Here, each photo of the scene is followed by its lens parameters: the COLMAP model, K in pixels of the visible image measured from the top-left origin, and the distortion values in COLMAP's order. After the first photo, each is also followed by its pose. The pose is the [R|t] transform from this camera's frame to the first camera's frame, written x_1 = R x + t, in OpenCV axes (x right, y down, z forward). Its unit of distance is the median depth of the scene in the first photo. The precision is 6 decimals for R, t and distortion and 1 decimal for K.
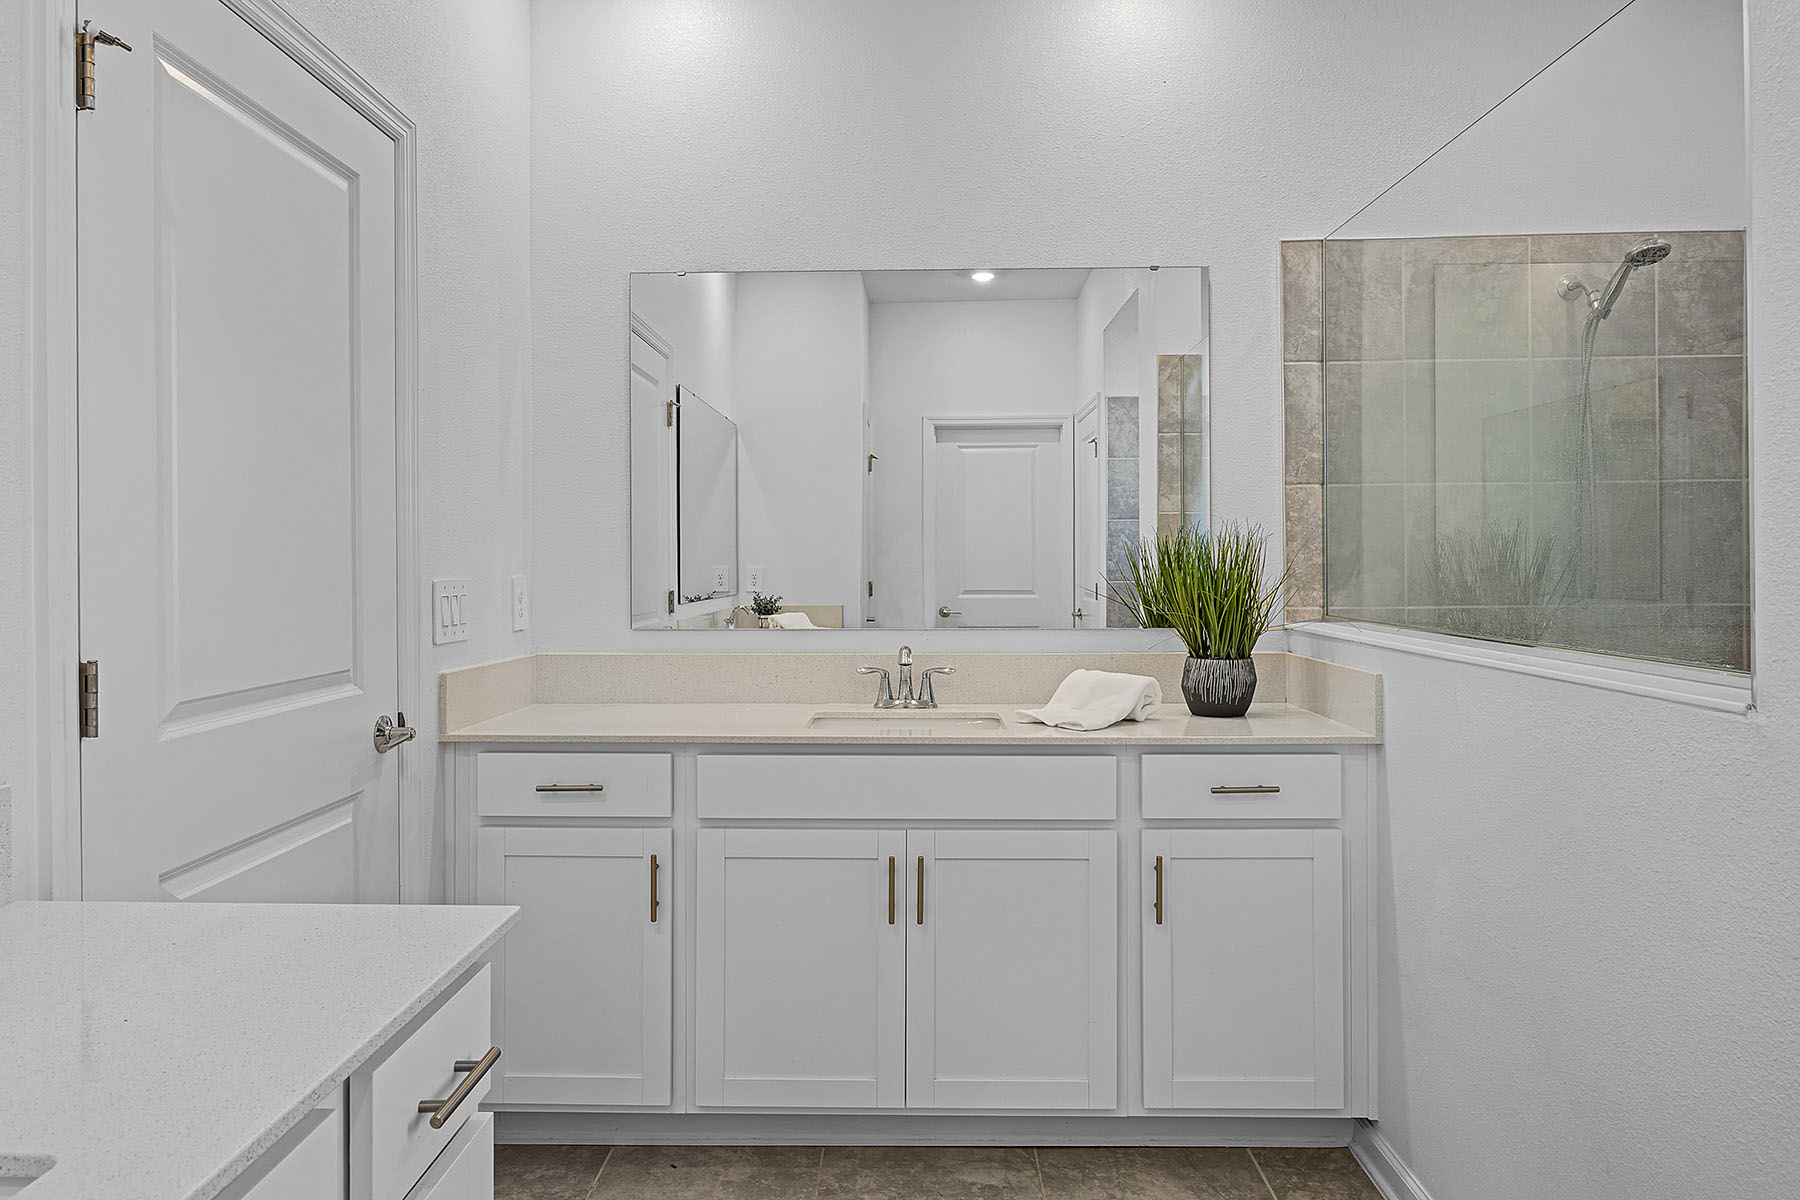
lens RADIAL K [[1132.8, 0, 889.4], [0, 1132.8, 566.6], [0, 0, 1]] dist [-0.003361, -0.001406]
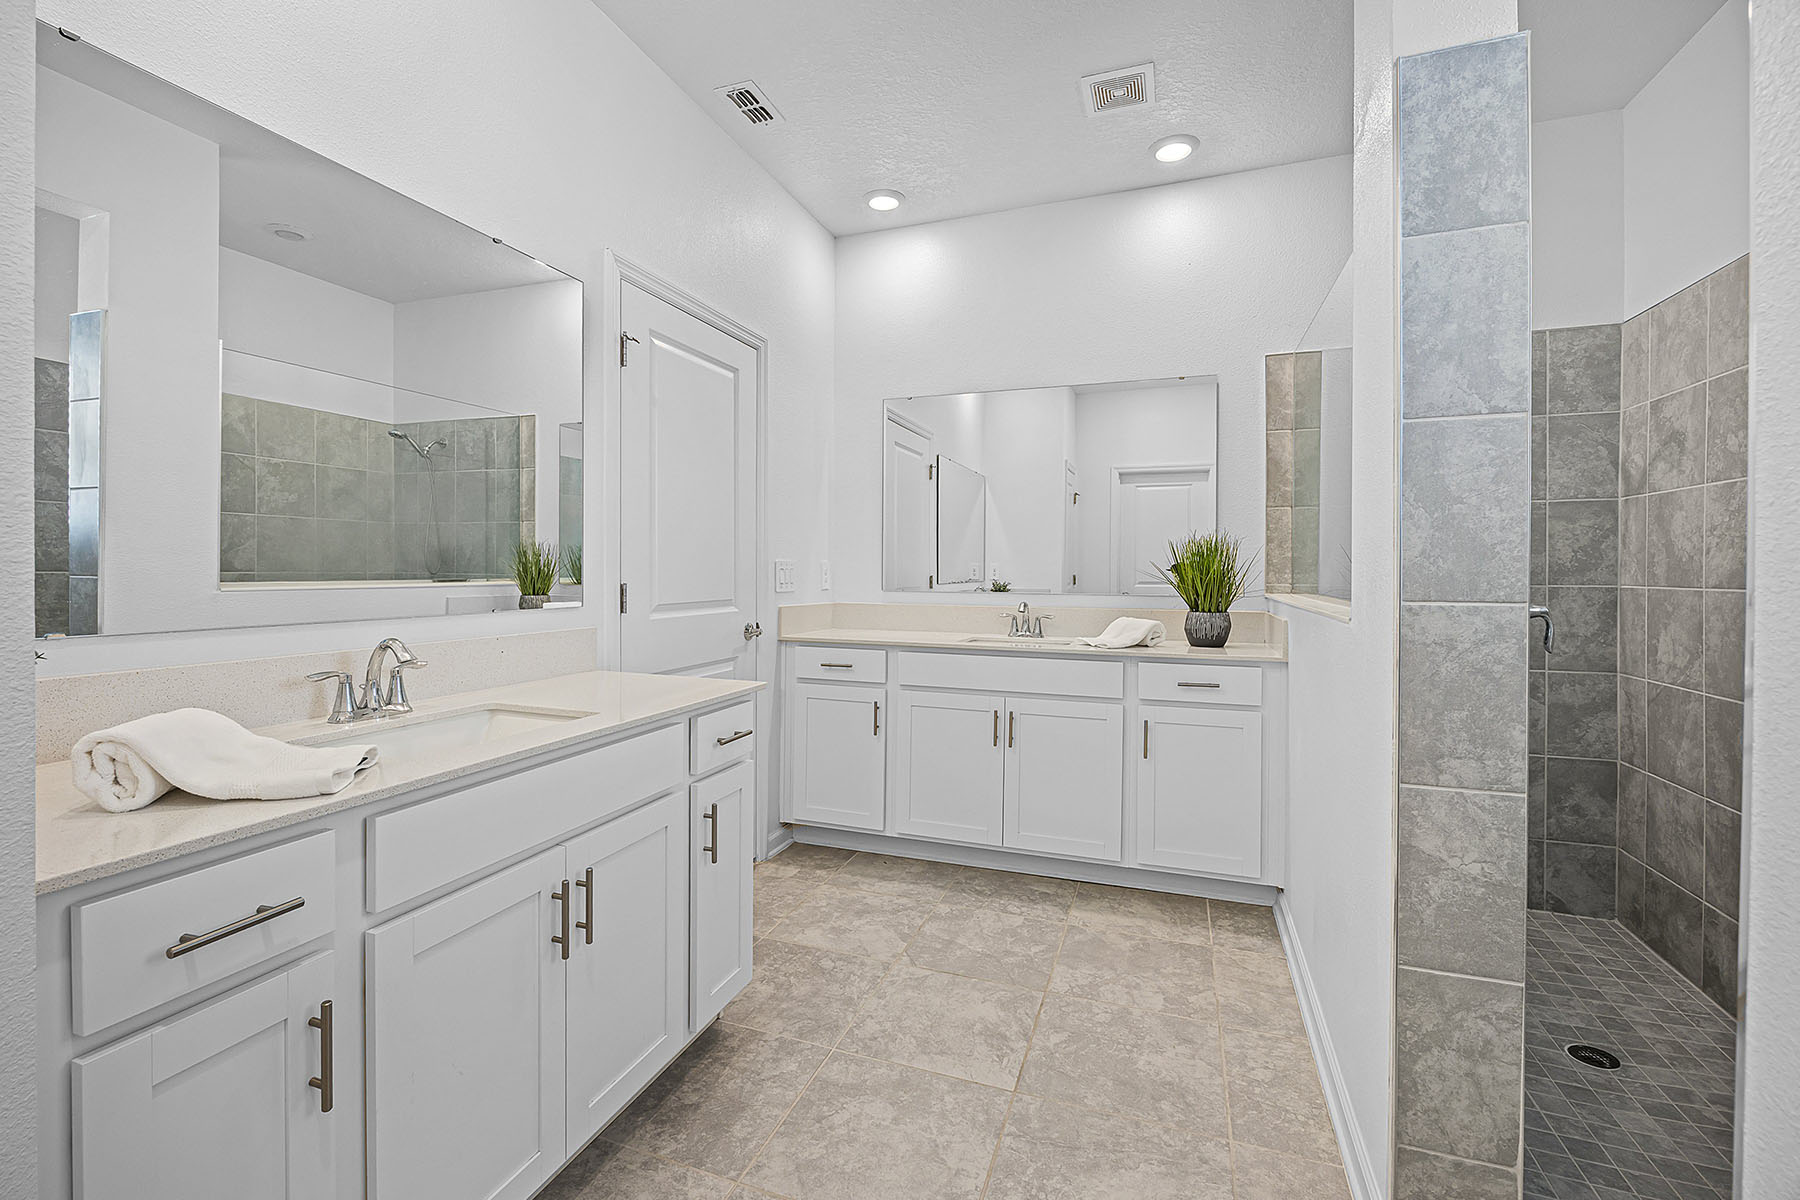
lens RADIAL K [[781.4, 0, 884.2], [0, 781.4, 579.0], [0, 0, 1]] dist [-0.008646, 0.000209]
pose [[0.945913, 0.013655, -0.324133, 0.199618], [-0.010588, 0.999881, 0.011224, 0.022796], [0.324248, -0.007185, 0.945945, -0.226211]]
